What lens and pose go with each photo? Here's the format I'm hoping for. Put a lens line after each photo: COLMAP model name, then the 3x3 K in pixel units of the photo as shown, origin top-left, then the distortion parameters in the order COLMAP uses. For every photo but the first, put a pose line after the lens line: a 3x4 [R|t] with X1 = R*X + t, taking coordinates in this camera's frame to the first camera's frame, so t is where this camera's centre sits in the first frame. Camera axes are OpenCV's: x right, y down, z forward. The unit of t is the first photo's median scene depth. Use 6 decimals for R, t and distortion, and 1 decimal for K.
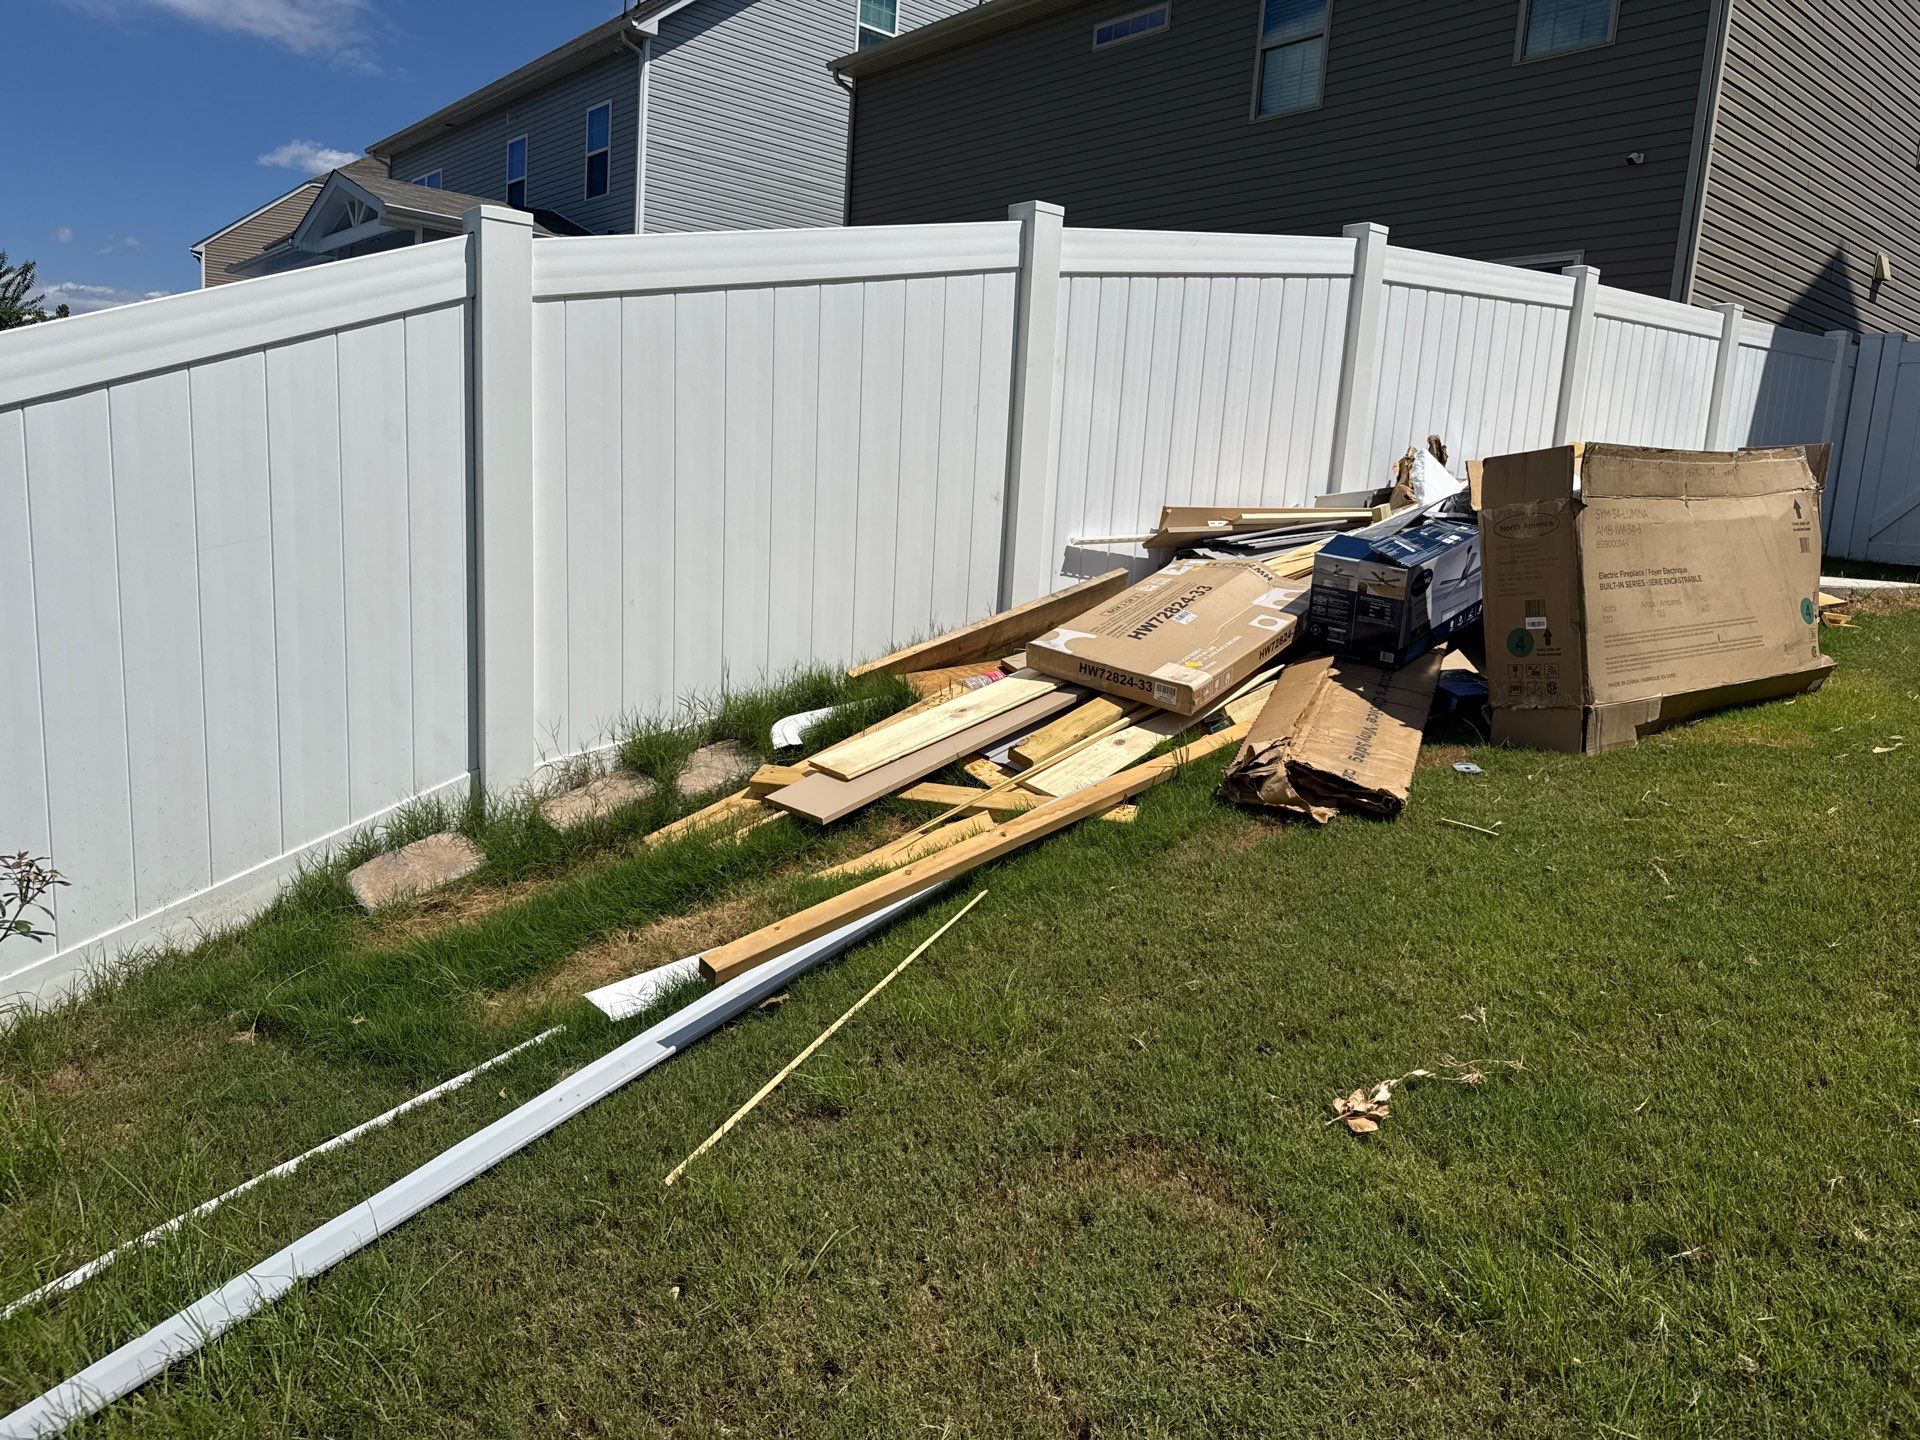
lens RADIAL K [[1351.6, 0, 960.0], [0, 1351.6, 720.0], [0, 0, 1]] dist [0.011903, -0.024592]
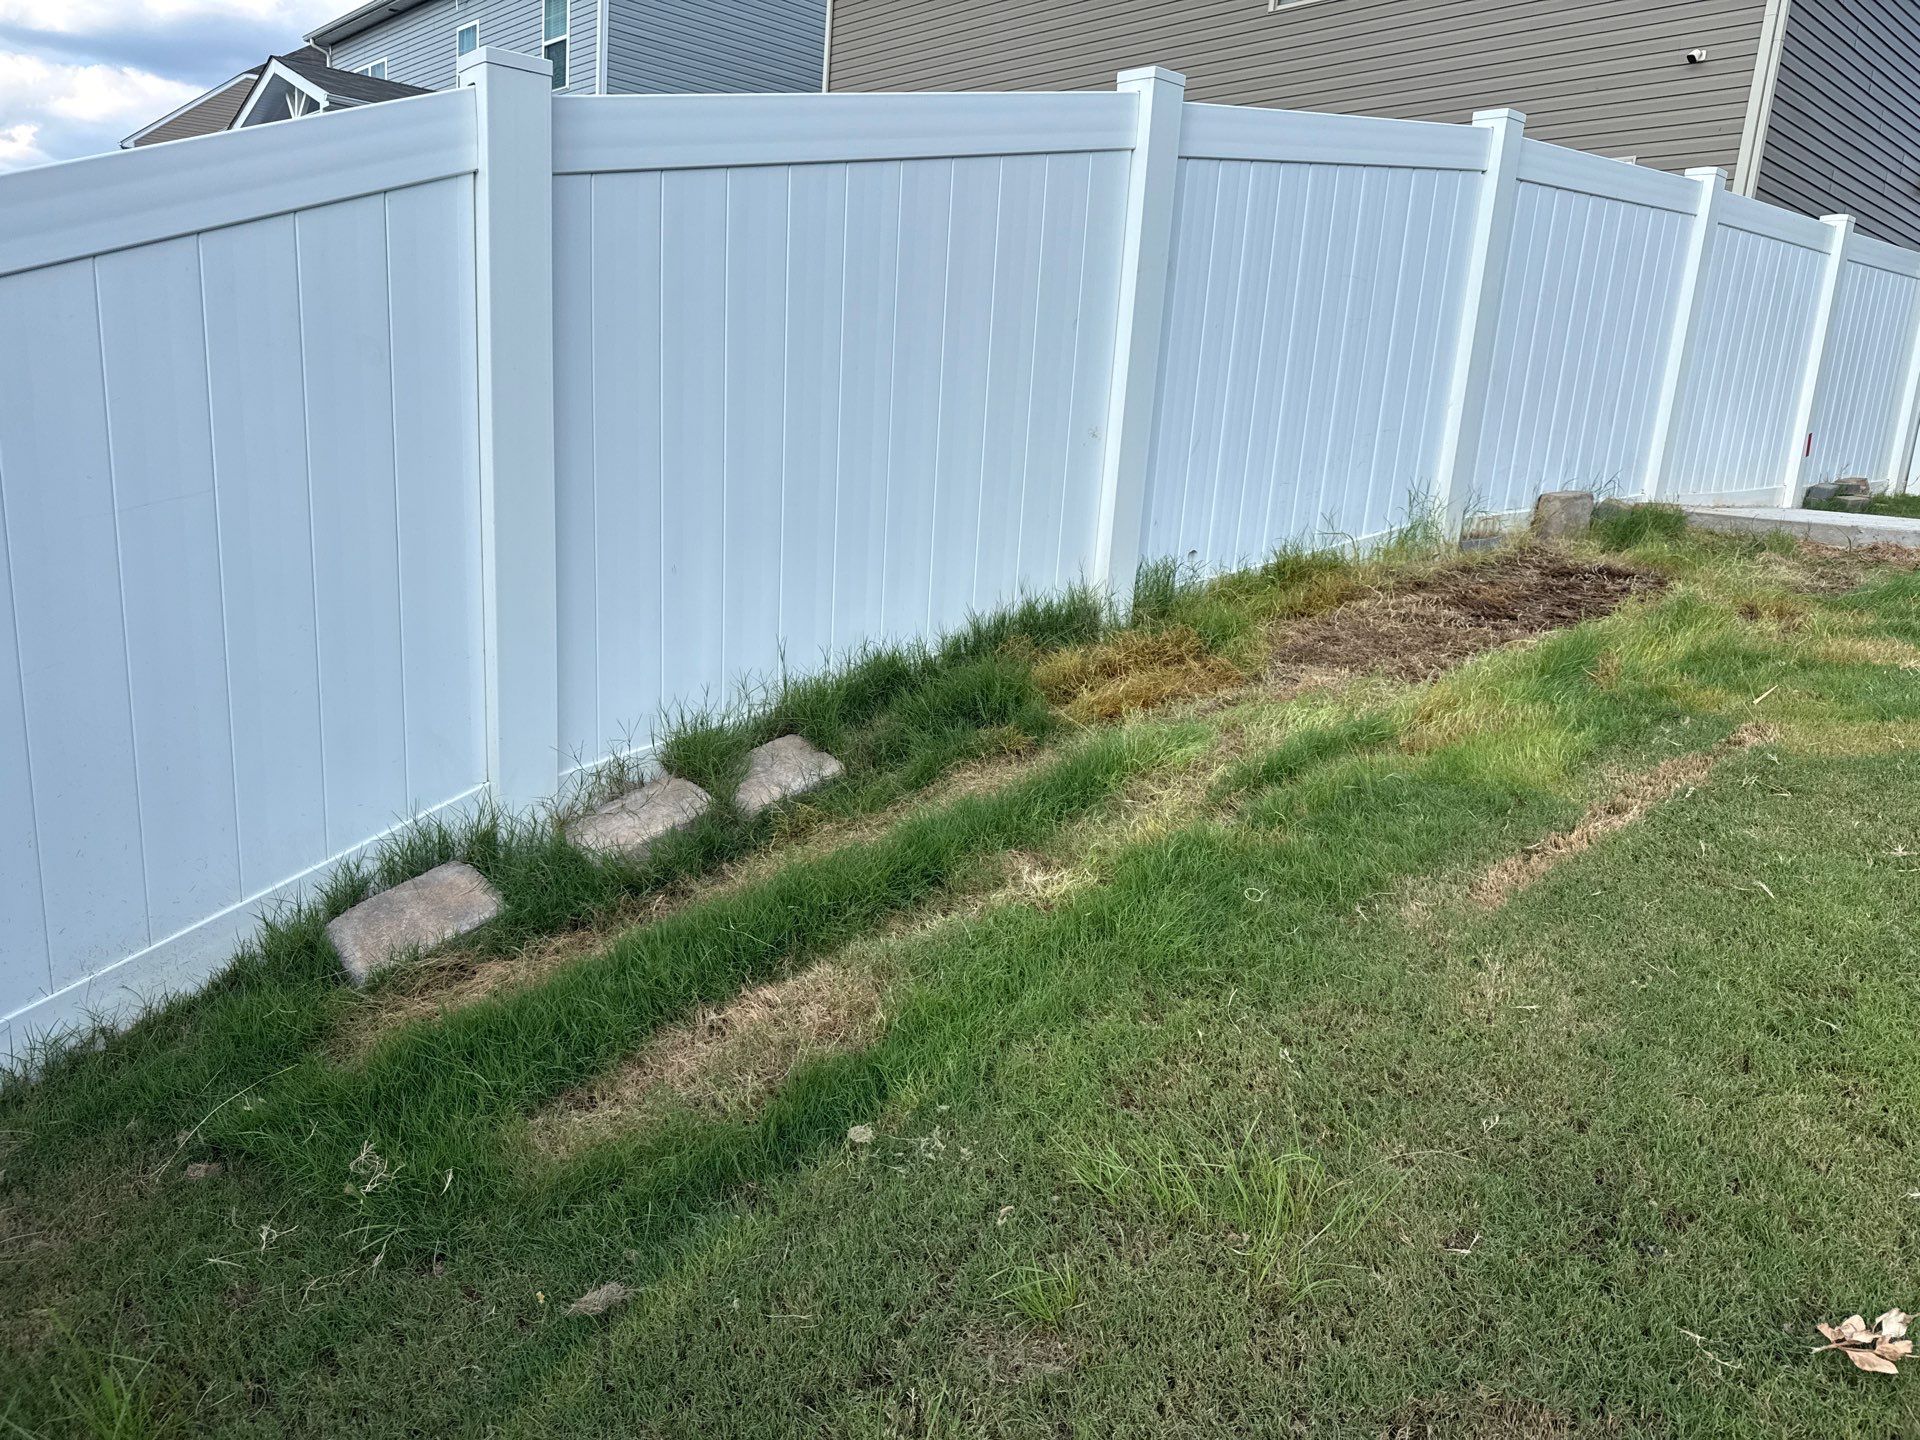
lens RADIAL K [[1351.6, 0, 960.0], [0, 1351.6, 720.0], [0, 0, 1]] dist [0.011903, -0.024592]
pose [[0.999247, -0.008901, 0.037764, -0.114938], [0.006894, 0.998574, 0.052943, -0.042815], [-0.038181, -0.052643, 0.997883, 0.210622]]
